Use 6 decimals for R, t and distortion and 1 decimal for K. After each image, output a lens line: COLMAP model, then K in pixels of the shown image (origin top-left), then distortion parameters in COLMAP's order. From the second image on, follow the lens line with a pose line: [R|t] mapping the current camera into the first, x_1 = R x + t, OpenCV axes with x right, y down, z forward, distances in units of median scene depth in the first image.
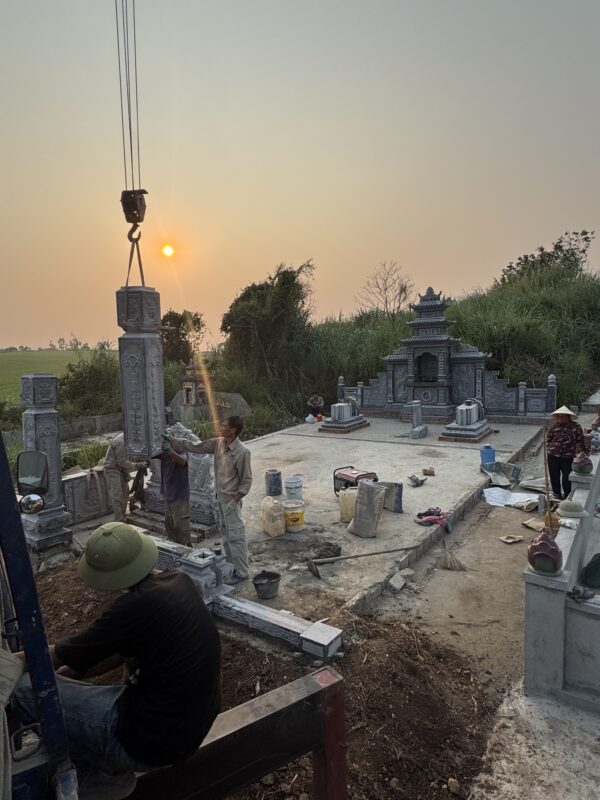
lens RADIAL K [[466.4, 0, 296.1], [0, 466.4, 402.8], [0, 0, 1]] dist [-0.004536, 0.000751]
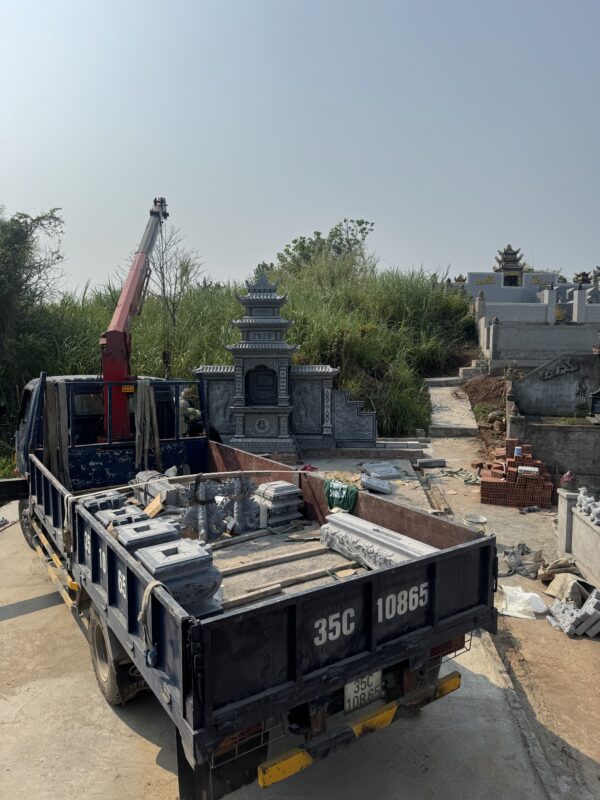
lens RADIAL K [[563.3, 0, 300.0], [0, 563.3, 399.6], [0, 0, 1]] dist [0.007732, 0.000730]
pose [[0.851027, -0.028101, 0.524369, -0.095249], [0.026641, 0.999592, 0.010332, -0.047958], [-0.524446, 0.005177, 0.851428, 0.178467]]
